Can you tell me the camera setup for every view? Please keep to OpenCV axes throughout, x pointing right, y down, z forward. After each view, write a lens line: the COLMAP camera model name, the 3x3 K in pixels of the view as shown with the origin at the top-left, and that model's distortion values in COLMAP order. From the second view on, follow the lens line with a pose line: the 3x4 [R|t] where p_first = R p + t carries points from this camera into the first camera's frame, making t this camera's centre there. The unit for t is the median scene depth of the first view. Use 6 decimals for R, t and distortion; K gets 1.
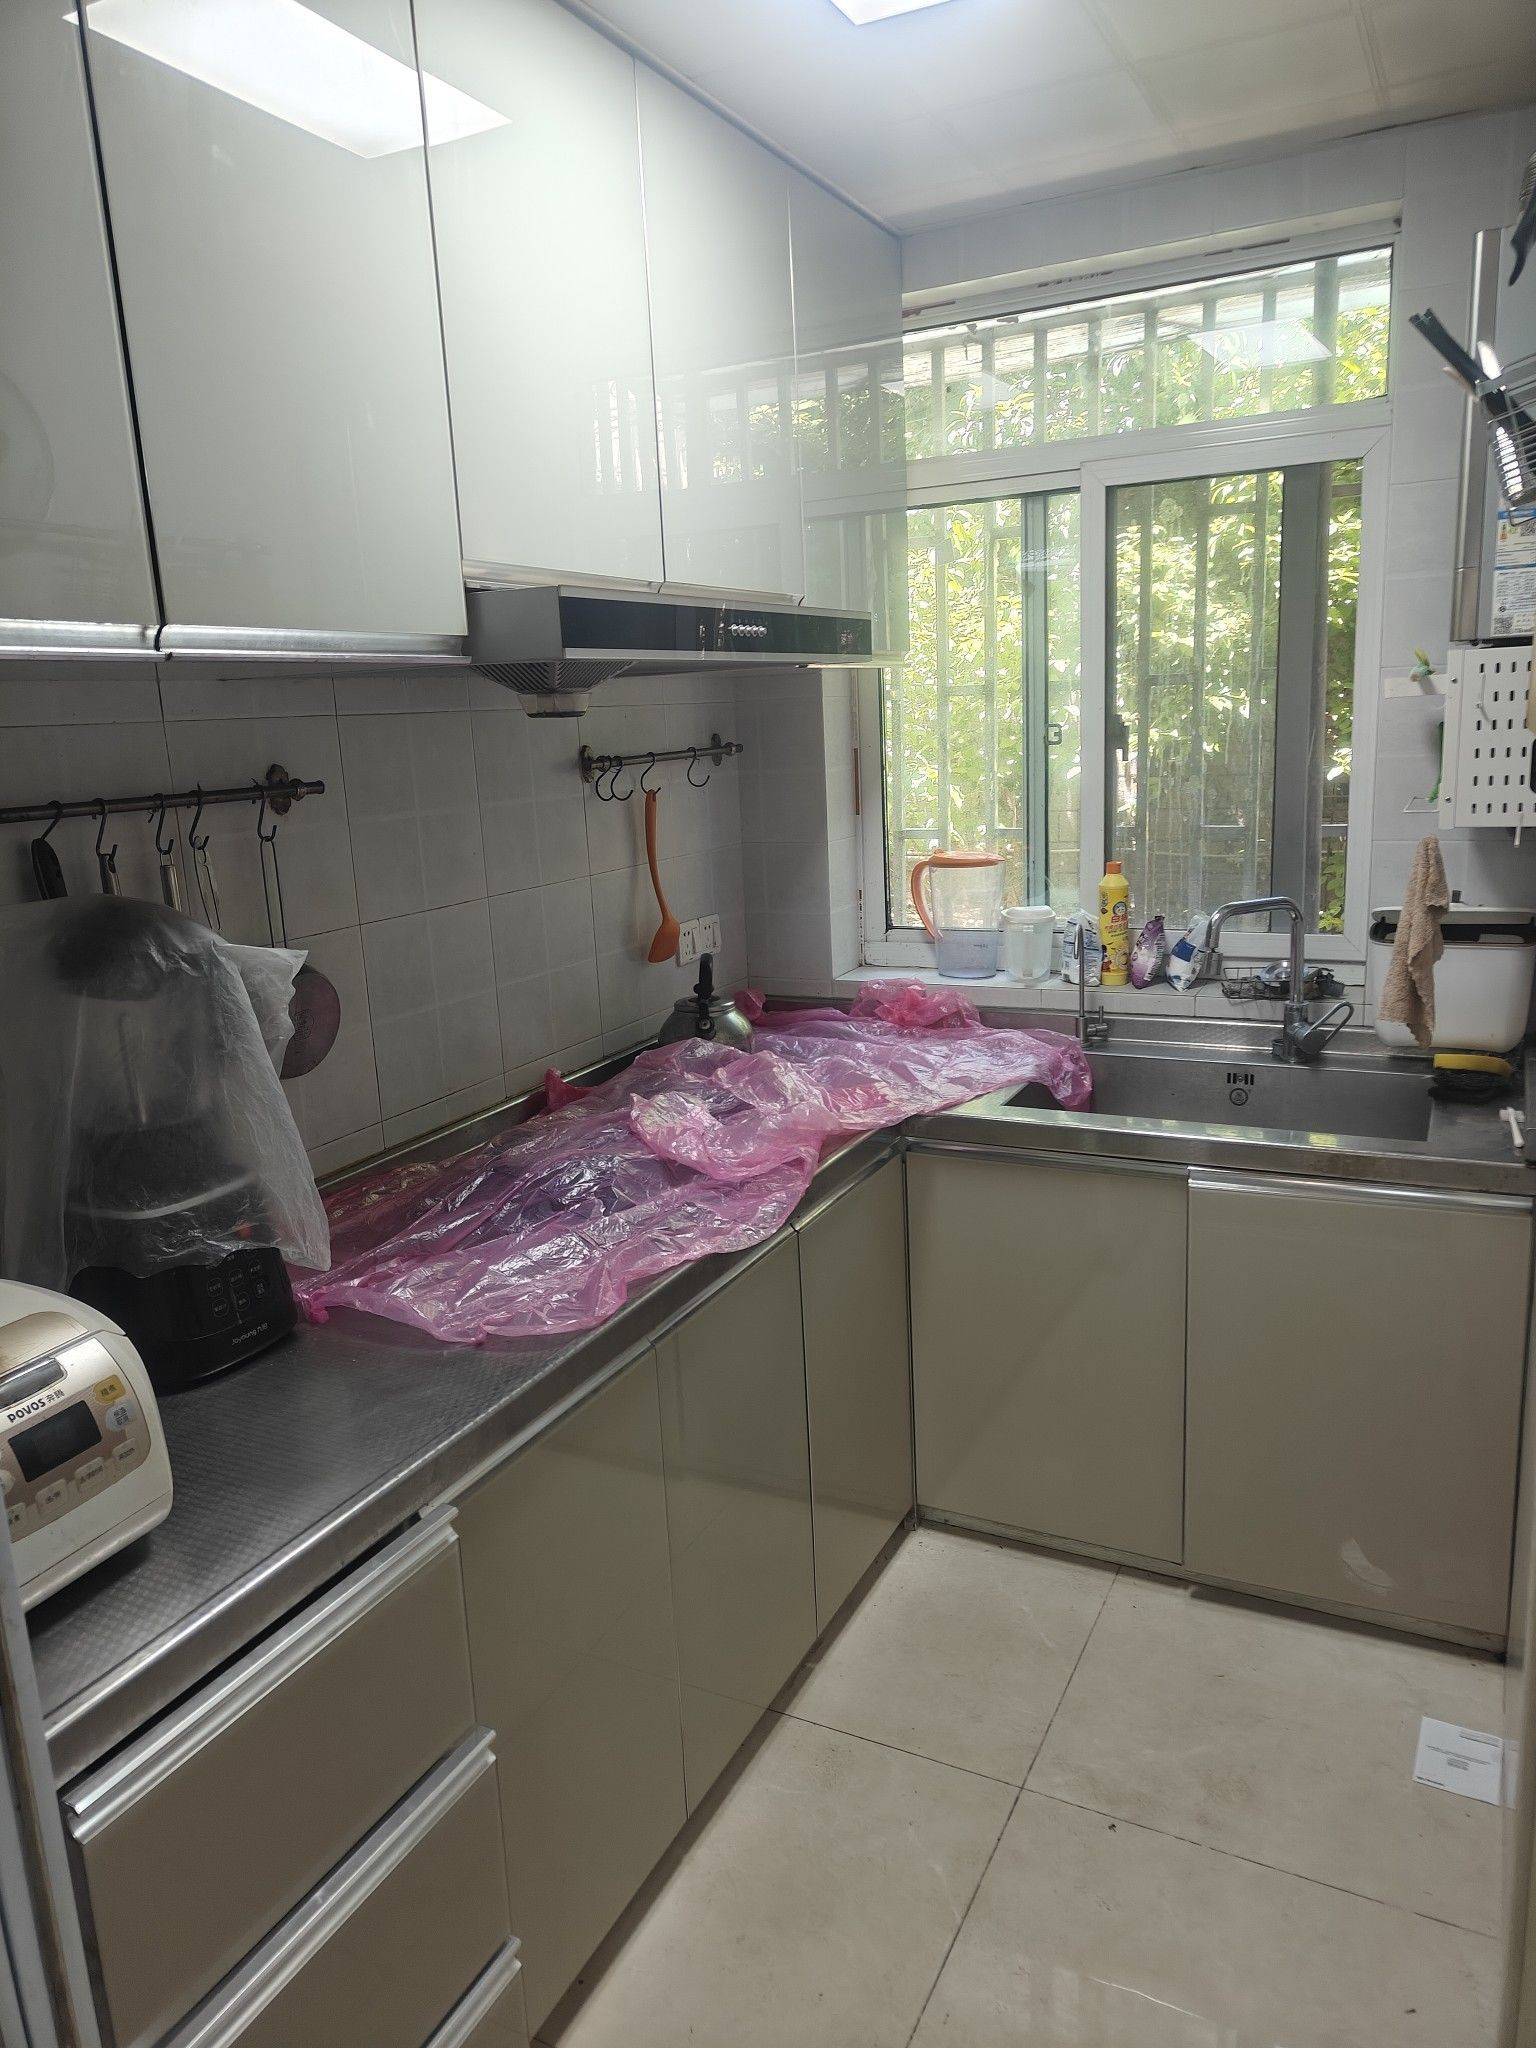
lens RADIAL K [[1438.2, 0, 767.6], [0, 1438.2, 1034.9], [0, 0, 1]] dist [0.036009, 0.001554]
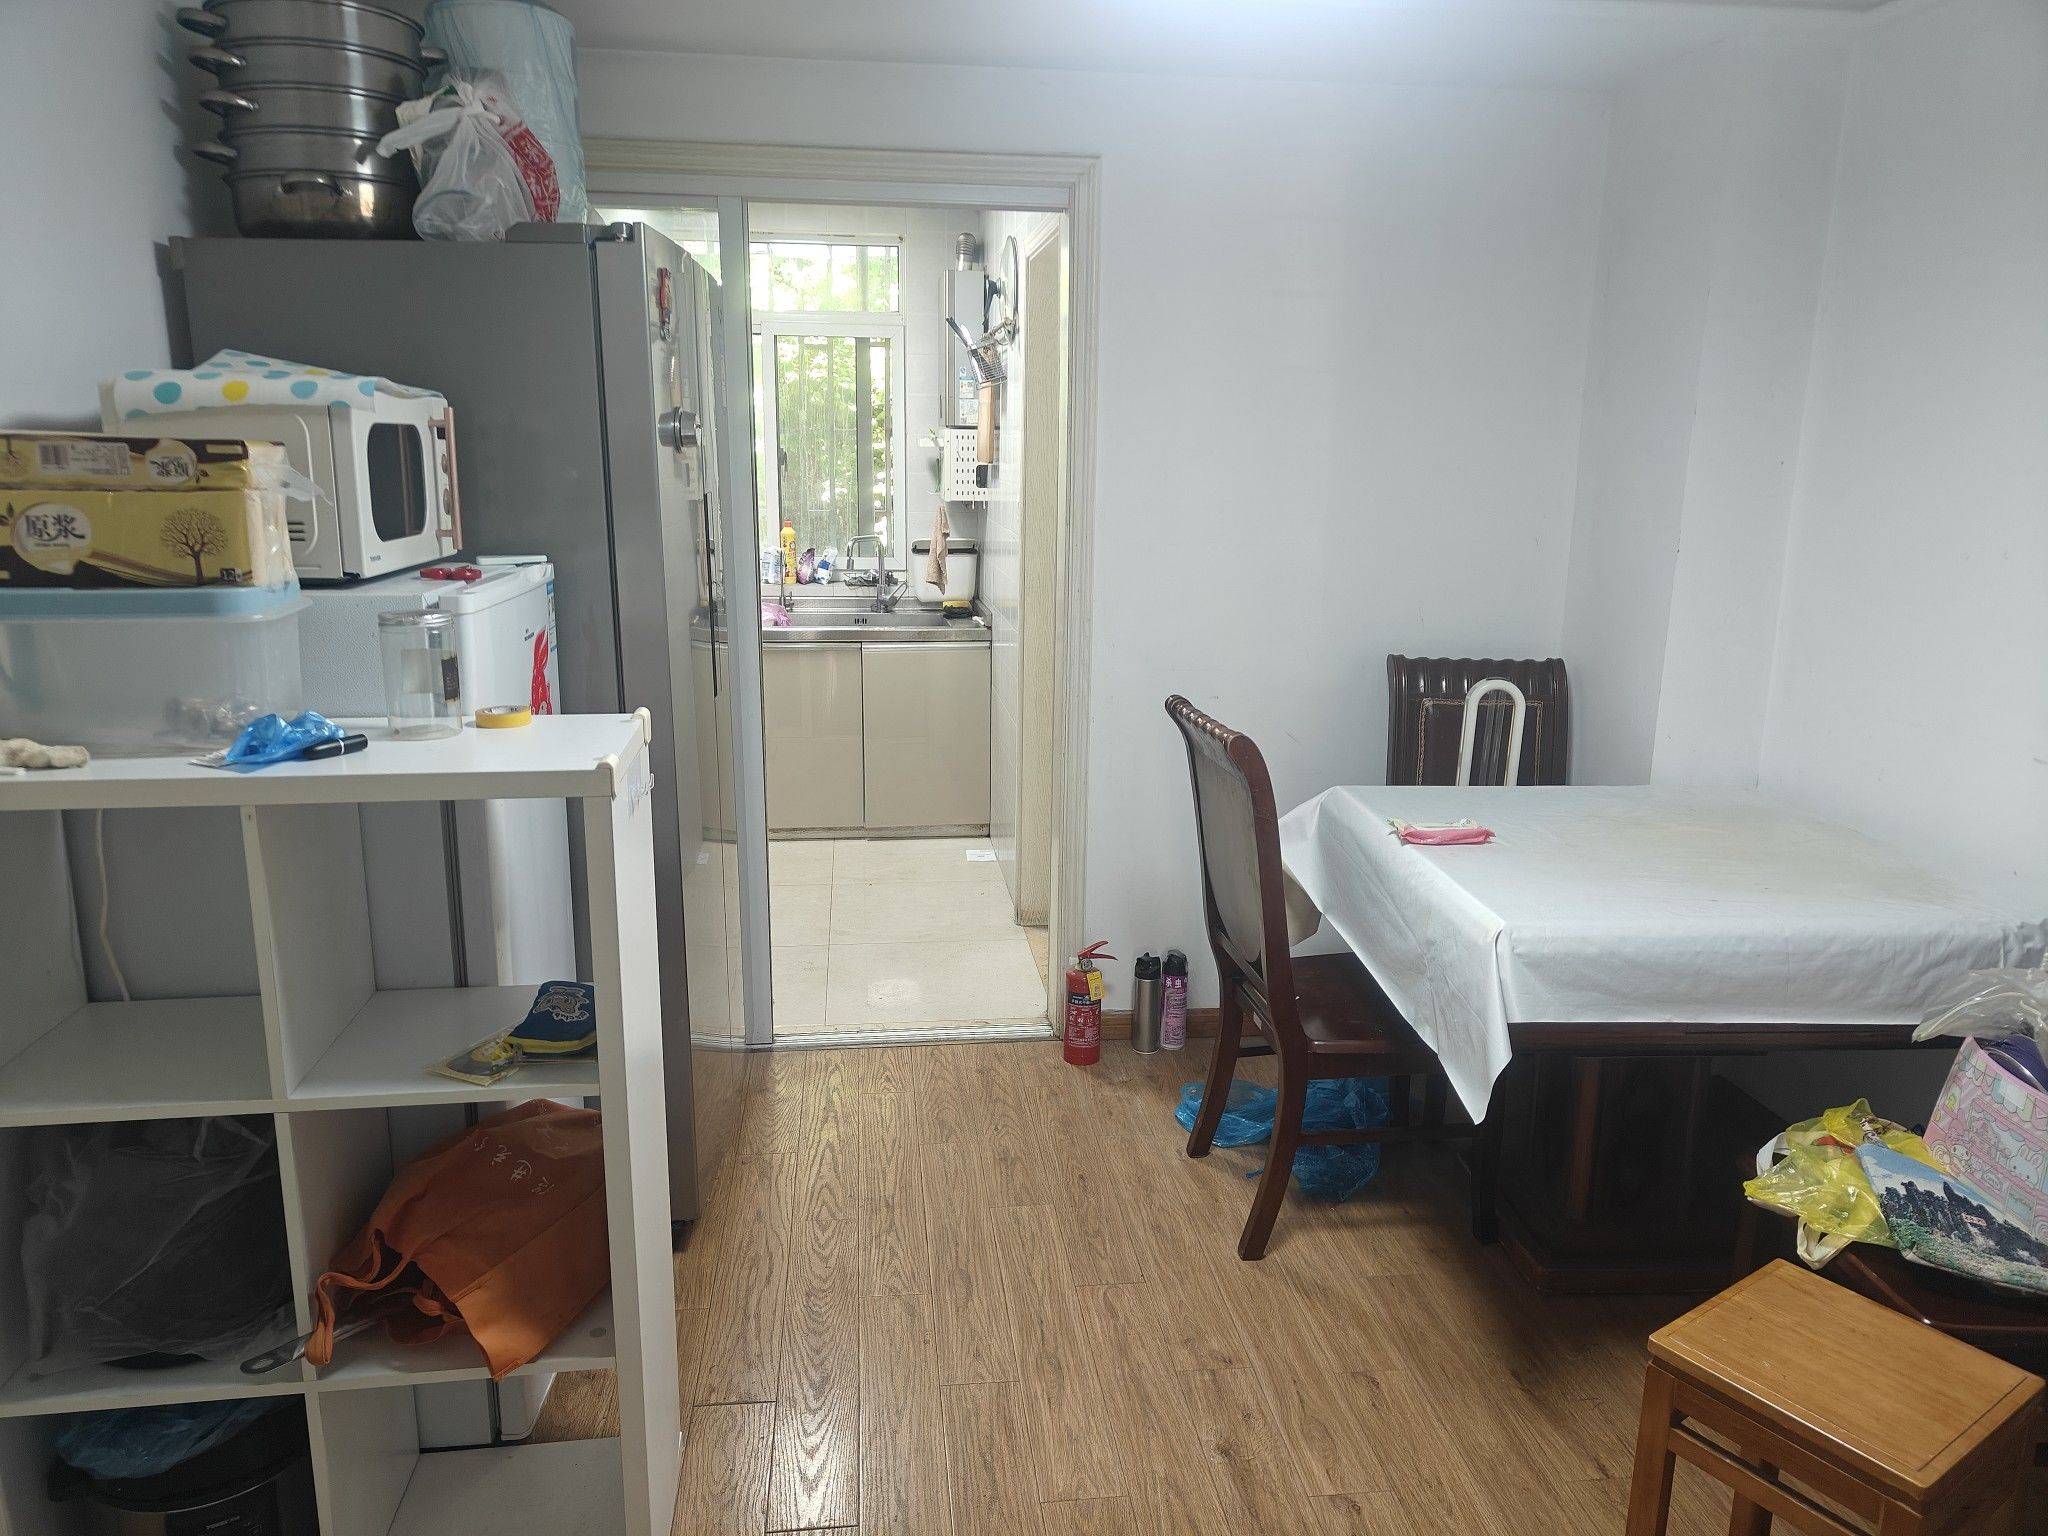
lens RADIAL K [[1438.2, 0, 1027.1], [0, 1438.2, 769.3], [0, 0, 1]] dist [0.036009, 0.001554]
pose [[0.830128, -0.064646, 0.553813, -0.700959], [0.071621, 0.997391, 0.009069, 0.261010], [-0.552954, 0.032136, 0.832592, -0.956855]]
